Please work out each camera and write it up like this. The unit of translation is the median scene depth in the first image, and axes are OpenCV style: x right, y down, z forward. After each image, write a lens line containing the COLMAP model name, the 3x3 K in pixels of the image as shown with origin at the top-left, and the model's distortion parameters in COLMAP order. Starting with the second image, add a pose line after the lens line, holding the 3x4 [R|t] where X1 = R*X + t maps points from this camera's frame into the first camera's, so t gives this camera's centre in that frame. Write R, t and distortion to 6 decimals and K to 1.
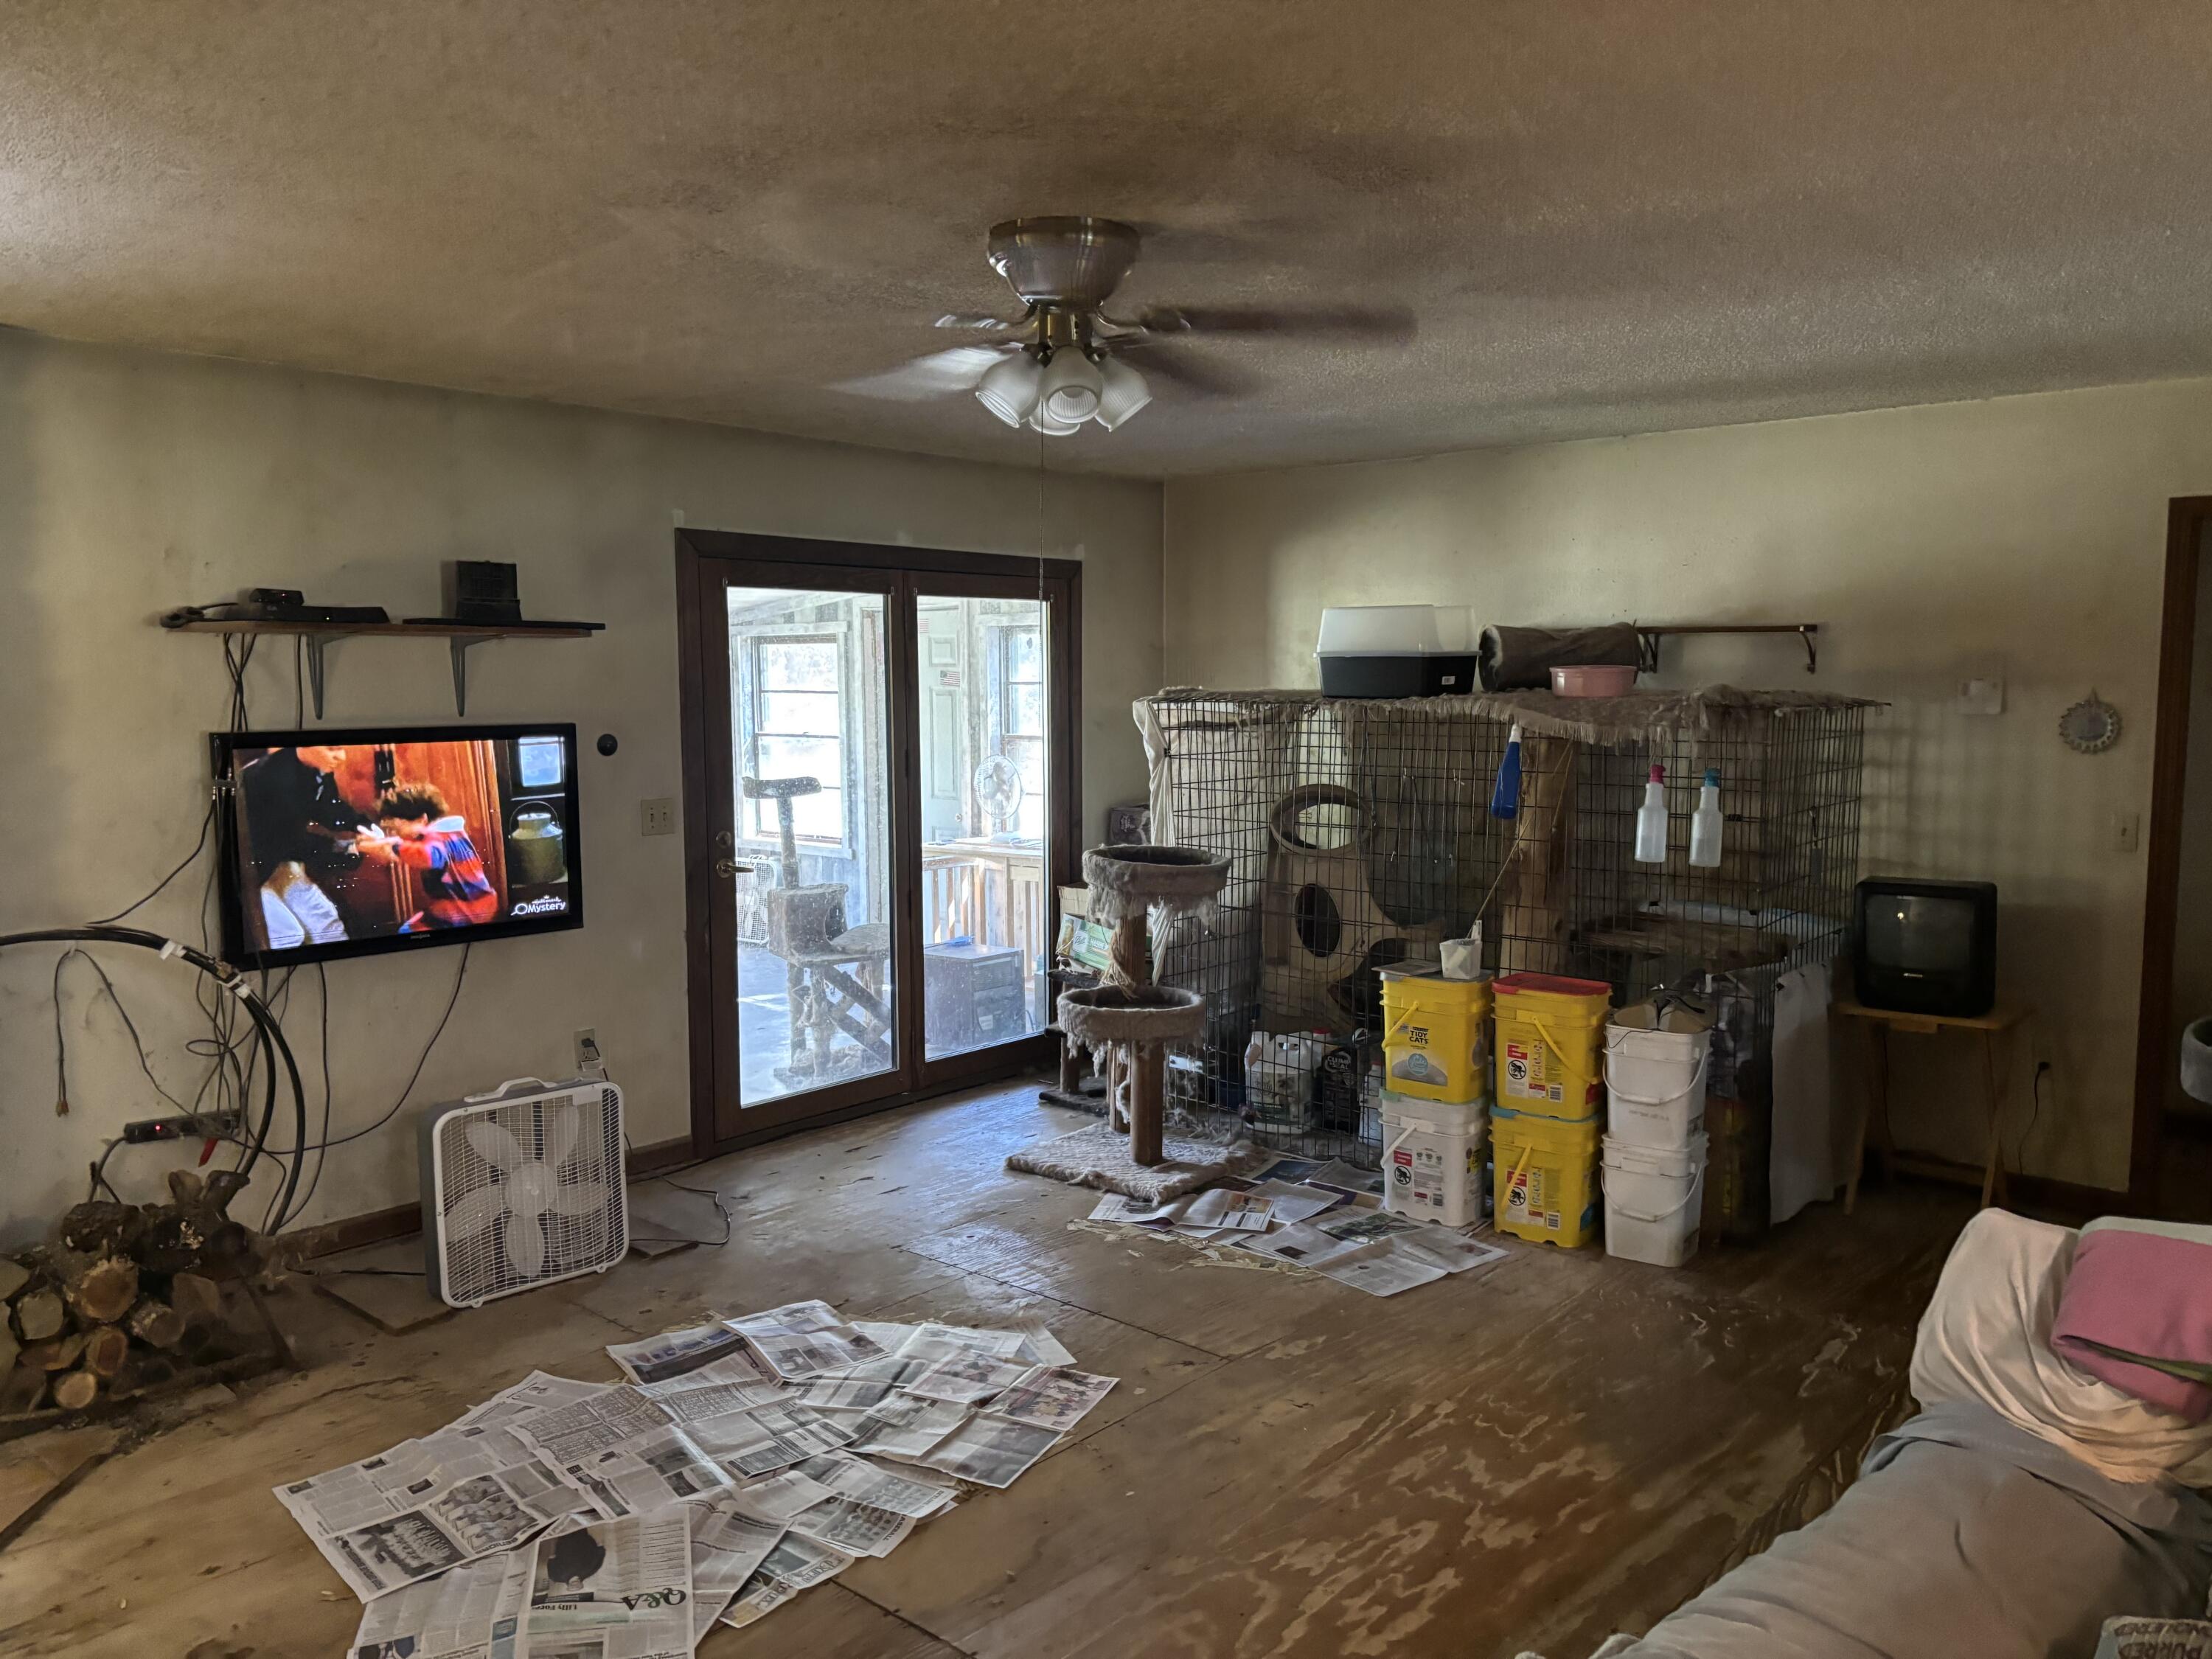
lens RADIAL K [[1643.0, 0, 1117.6], [0, 1643.0, 844.7], [0, 0, 1]] dist [0.052379, -0.076293]
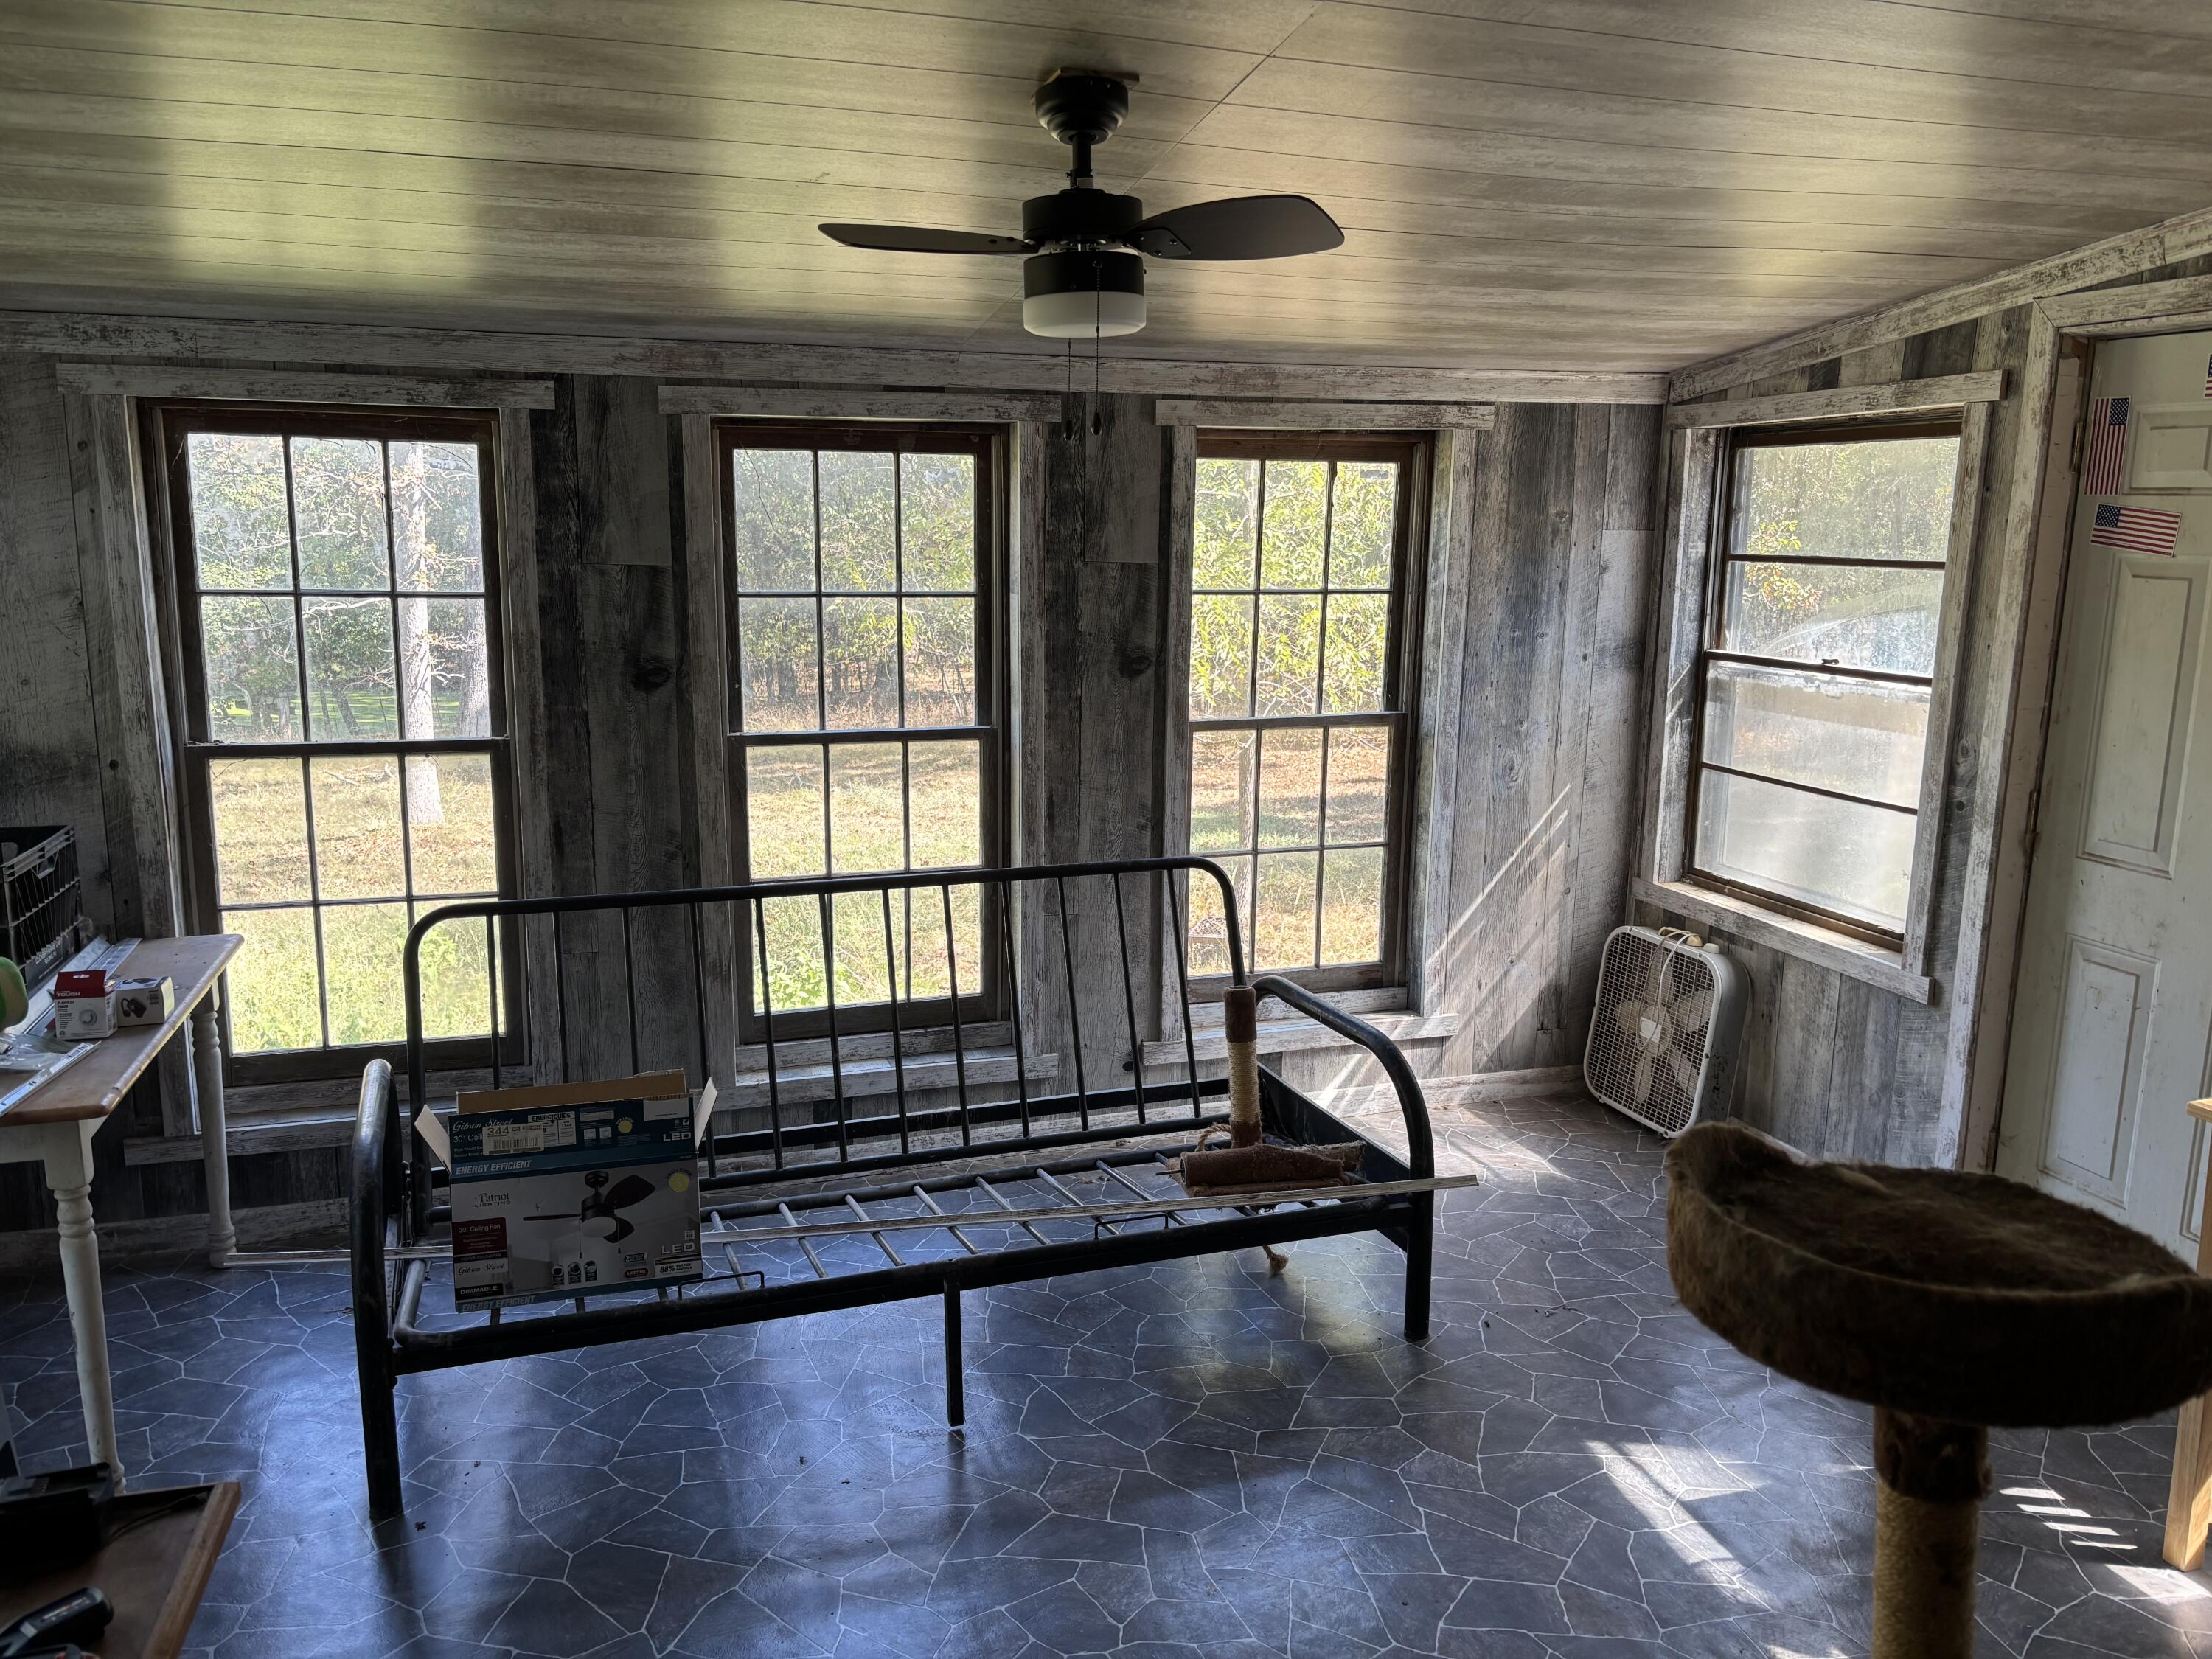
lens RADIAL K [[1643.0, 0, 1117.6], [0, 1643.0, 844.7], [0, 0, 1]] dist [0.052379, -0.076293]
pose [[0.852299, 0.114036, -0.510473, -0.143654], [-0.065315, 0.991509, 0.112444, -0.066712], [0.518961, -0.062494, 0.852510, 0.634645]]
